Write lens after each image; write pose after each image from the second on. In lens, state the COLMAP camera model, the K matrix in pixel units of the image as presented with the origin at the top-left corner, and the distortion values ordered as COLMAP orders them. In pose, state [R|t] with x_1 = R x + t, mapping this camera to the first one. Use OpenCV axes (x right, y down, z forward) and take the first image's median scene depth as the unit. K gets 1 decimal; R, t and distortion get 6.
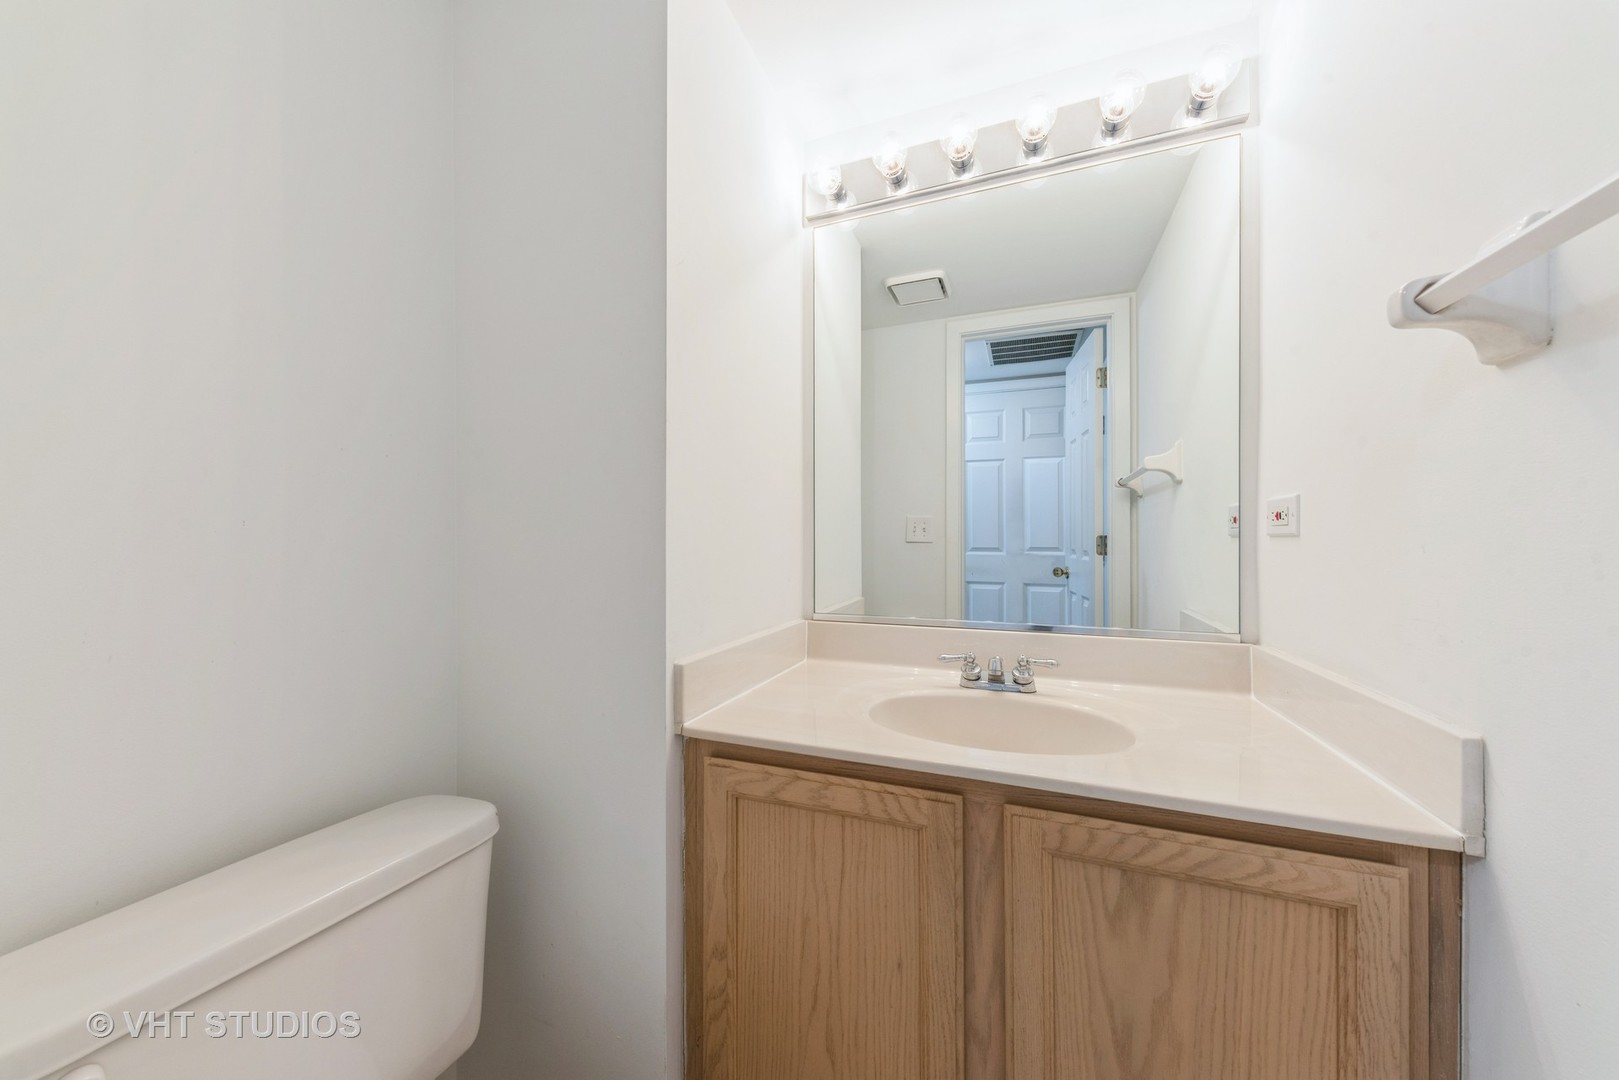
lens RADIAL K [[565.1, 0, 810.6], [0, 565.1, 533.3], [0, 0, 1]] dist [-0.000404, -0.000032]
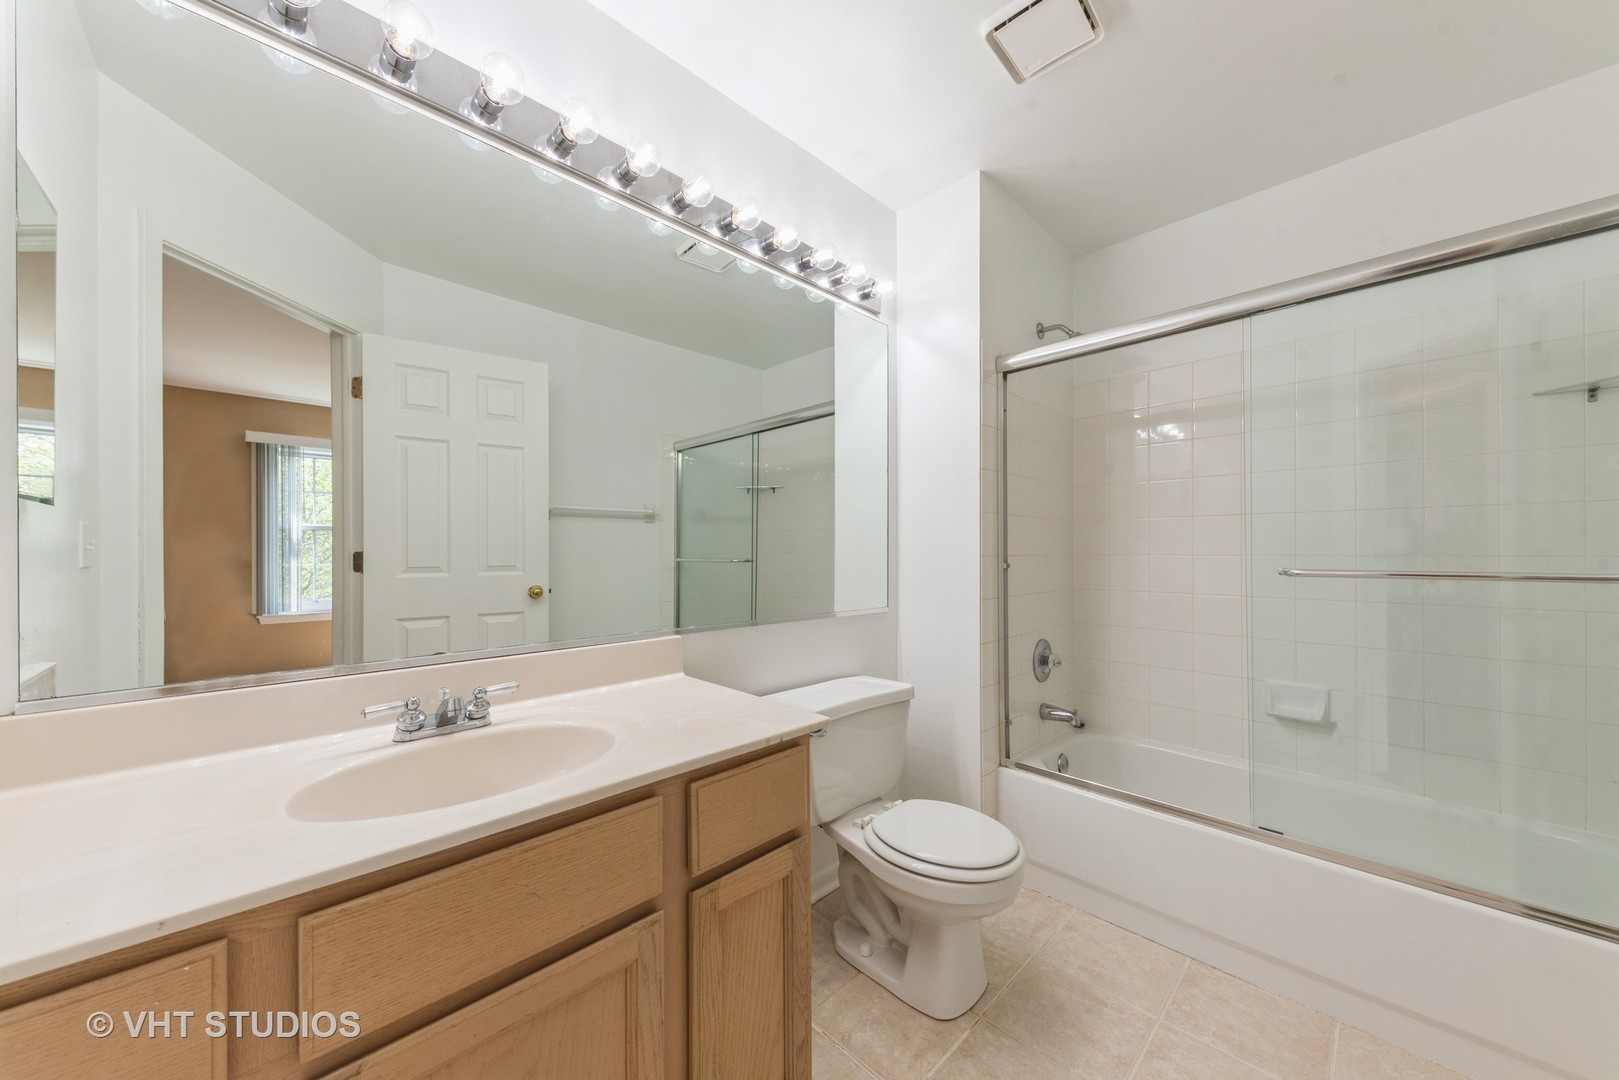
lens RADIAL K [[595.1, 0, 808.4], [0, 595.1, 555.1], [0, 0, 1]] dist [0.074876, 0.000012]
pose [[0.456255, -0.007973, 0.889813, -0.243929], [-0.002898, 0.999941, 0.010446, -0.002399], [-0.889844, -0.007344, 0.456206, 0.094327]]
